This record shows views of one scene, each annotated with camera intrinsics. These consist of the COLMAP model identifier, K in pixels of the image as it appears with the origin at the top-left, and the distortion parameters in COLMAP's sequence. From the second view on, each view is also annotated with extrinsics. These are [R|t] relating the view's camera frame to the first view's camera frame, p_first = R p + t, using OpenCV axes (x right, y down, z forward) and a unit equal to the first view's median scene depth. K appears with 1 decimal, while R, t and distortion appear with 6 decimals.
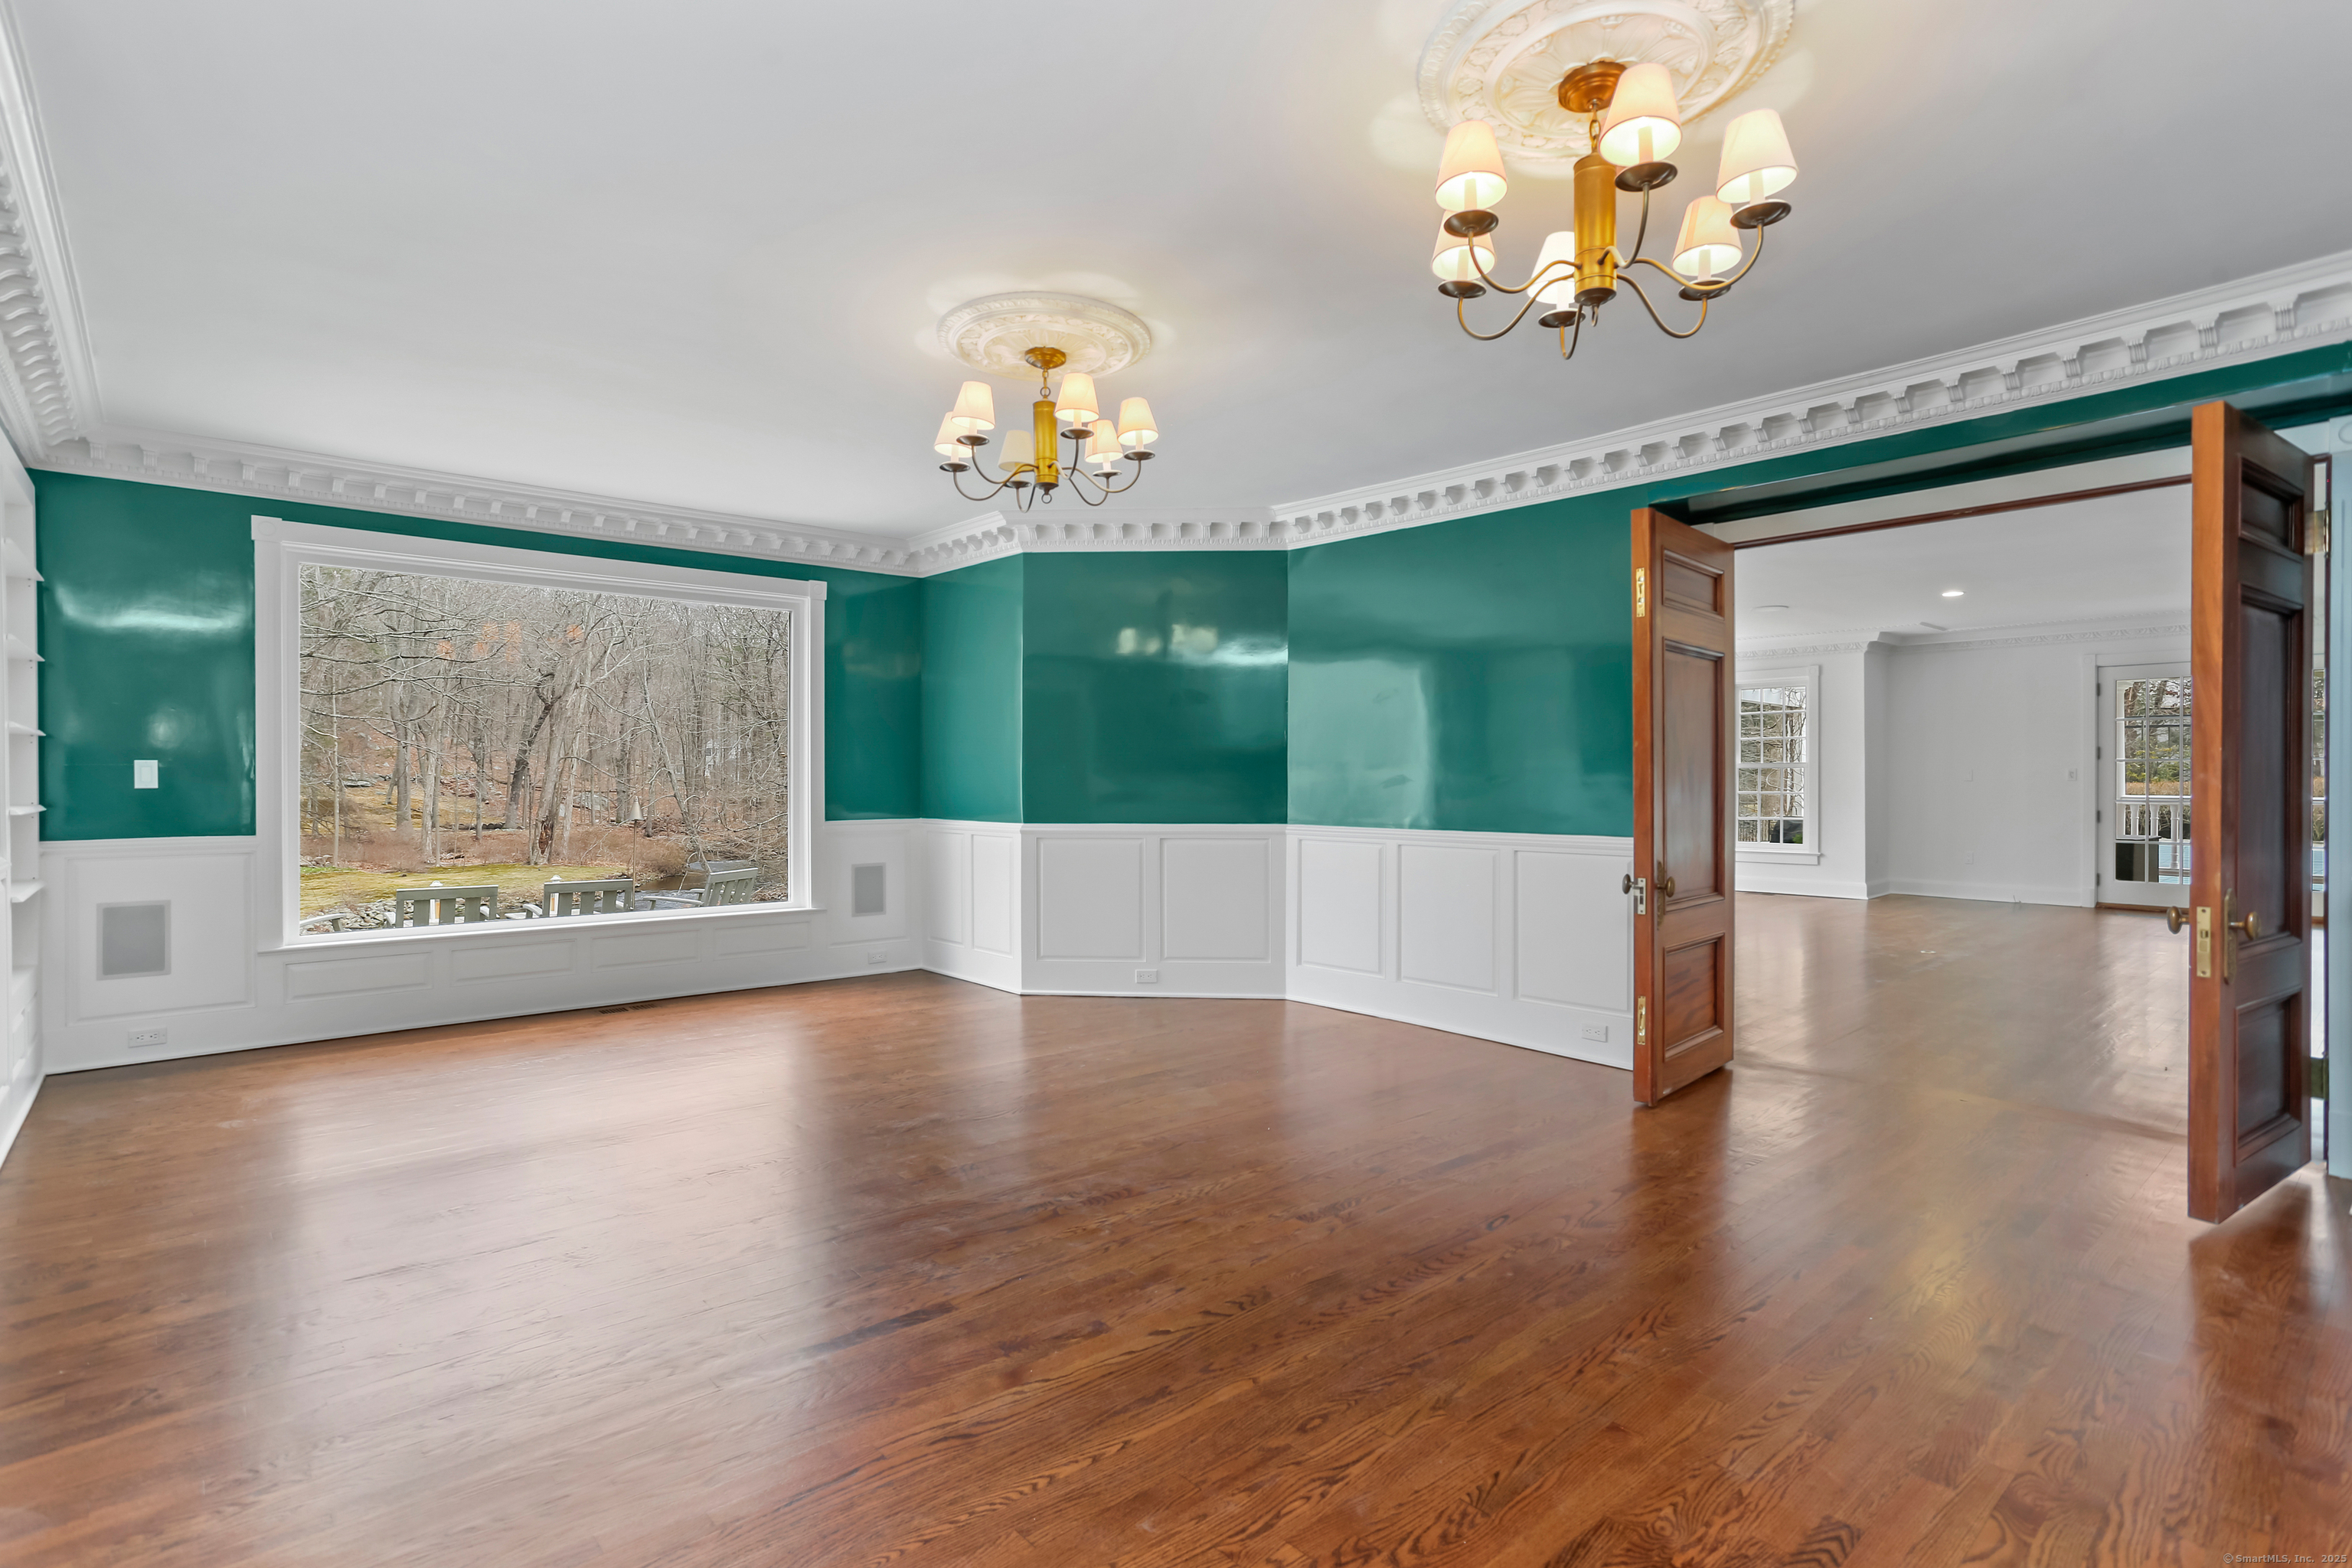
lens RADIAL K [[1131.9, 0, 1180.8], [0, 1131.9, 777.3], [0, 0, 1]] dist [-0.000036, 0.000024]
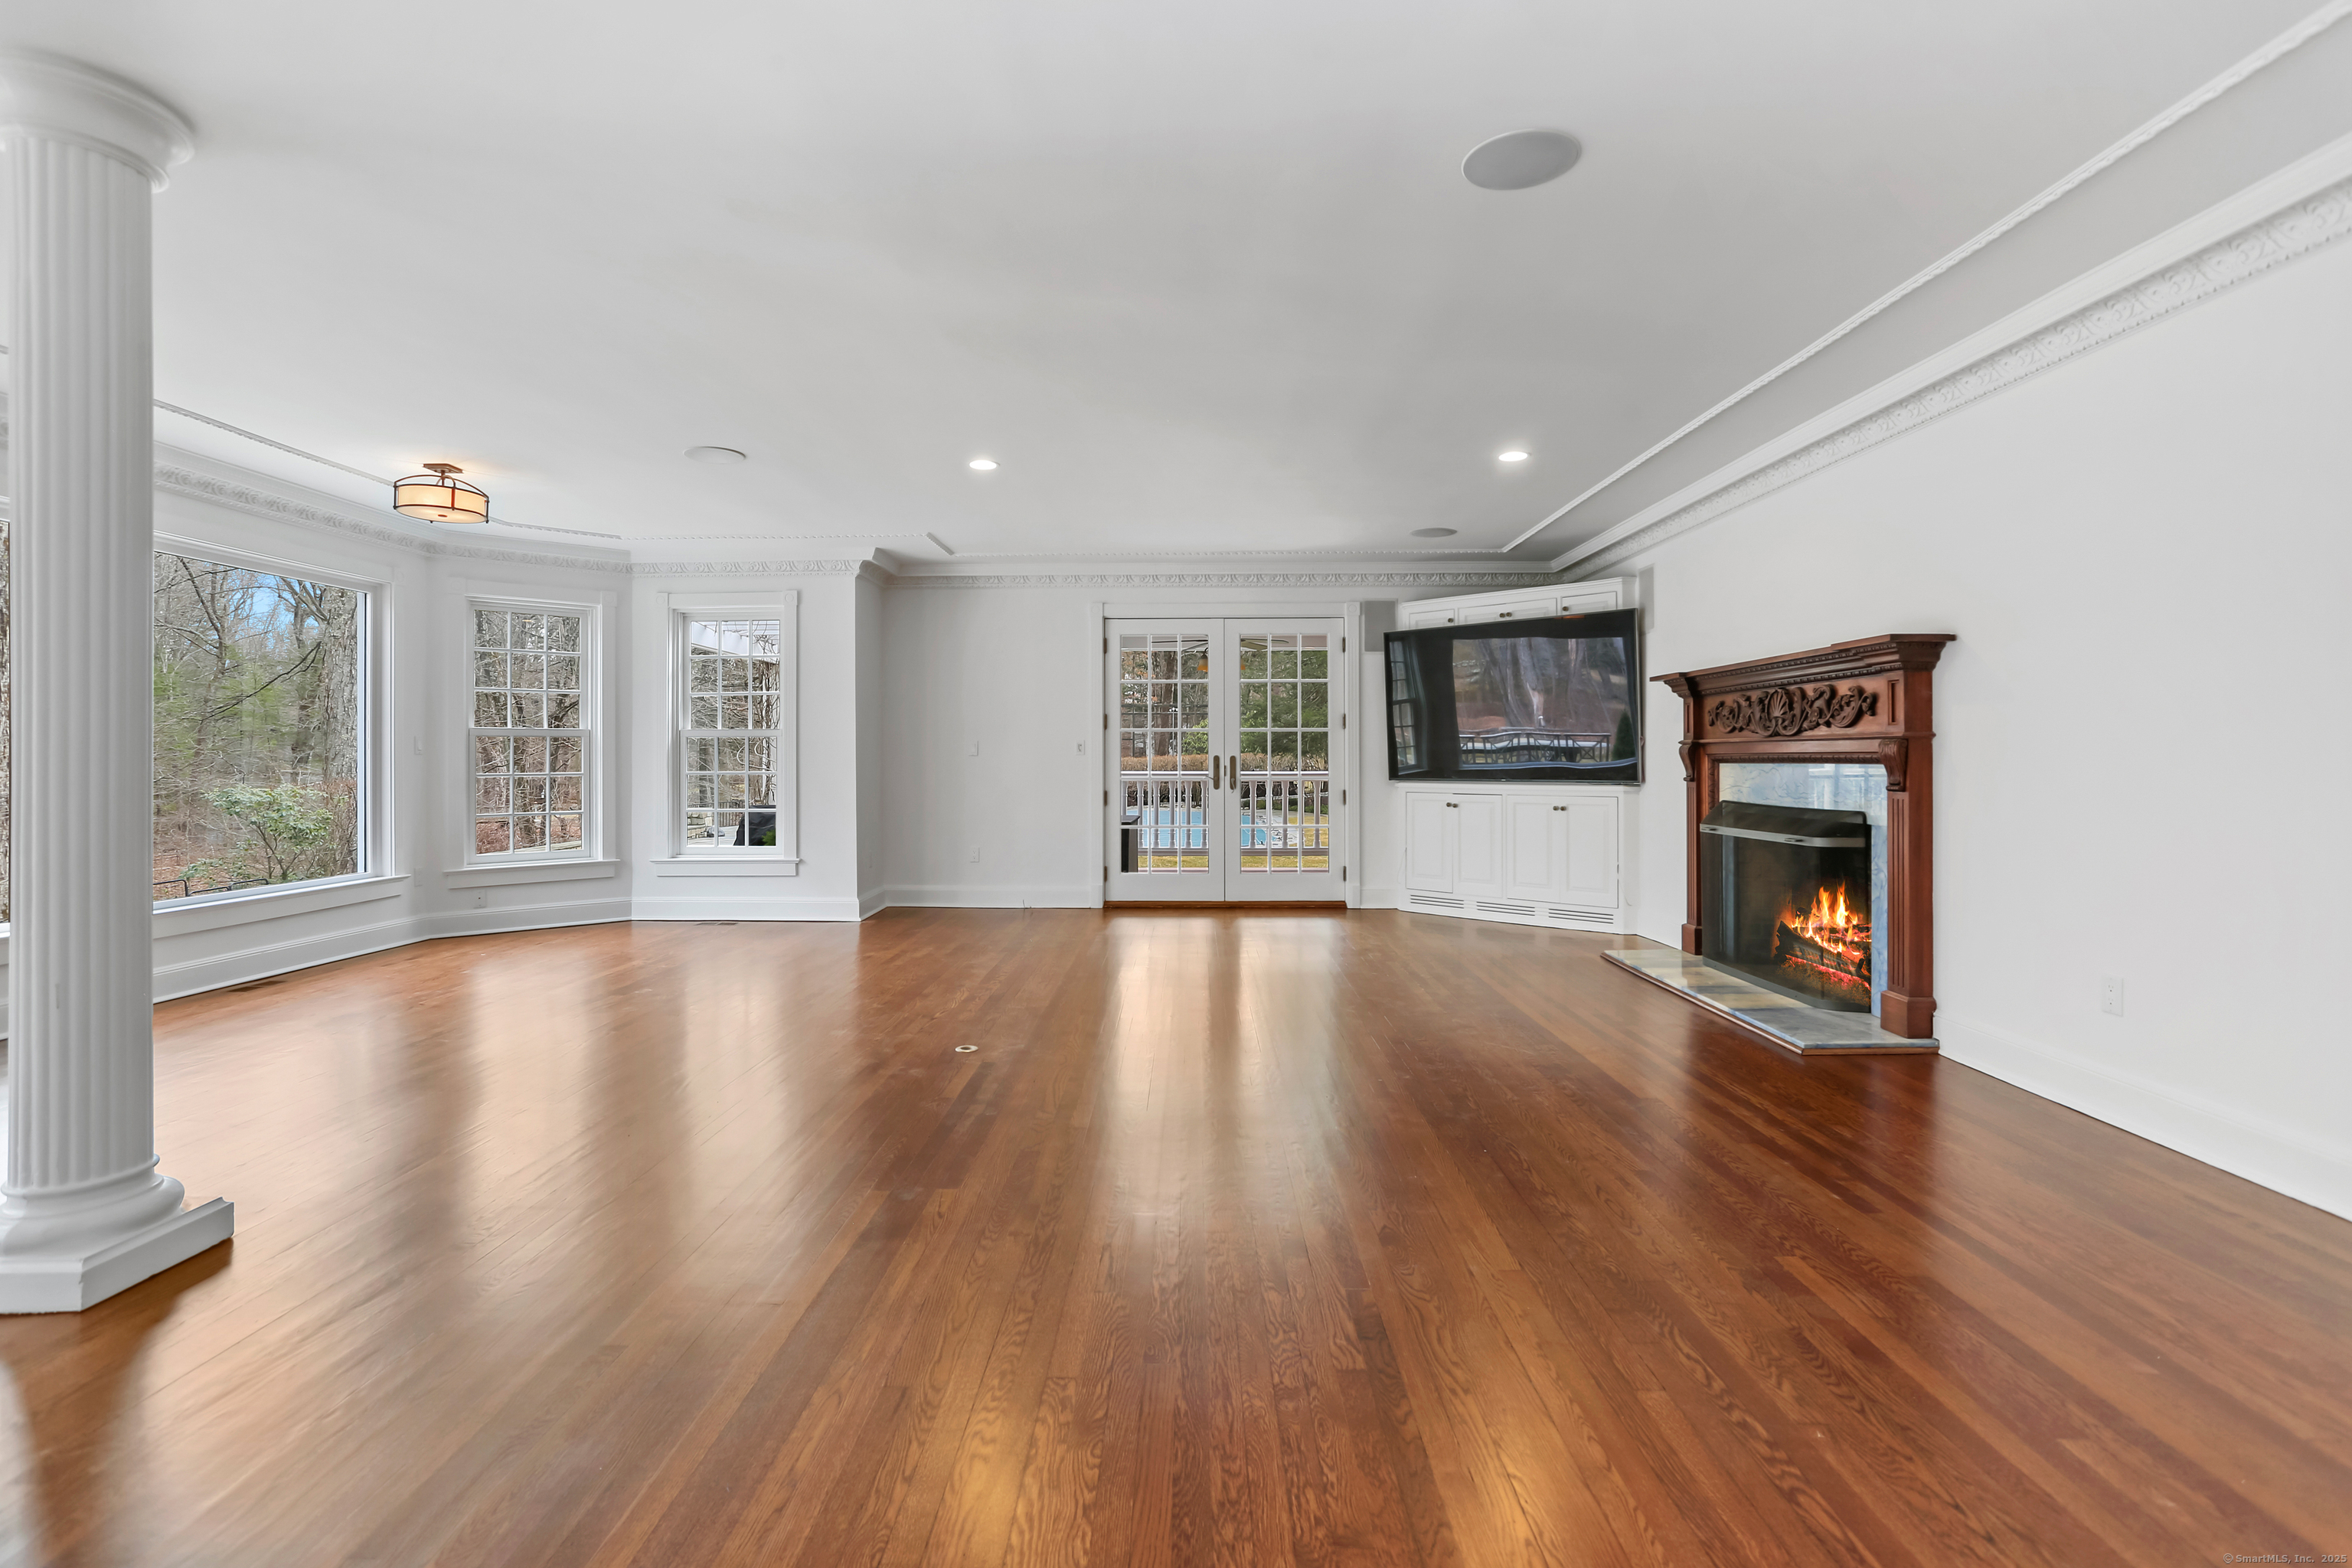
lens RADIAL K [[1131.9, 0, 1181.6], [0, 1131.9, 763.9], [0, 0, 1]] dist [-0.000036, 0.000024]
pose [[0.671147, -0.002592, 0.741320, 0.211497], [-0.001301, 0.999988, 0.004674, 0.005263], [-0.741323, -0.004101, 0.671135, 0.366560]]
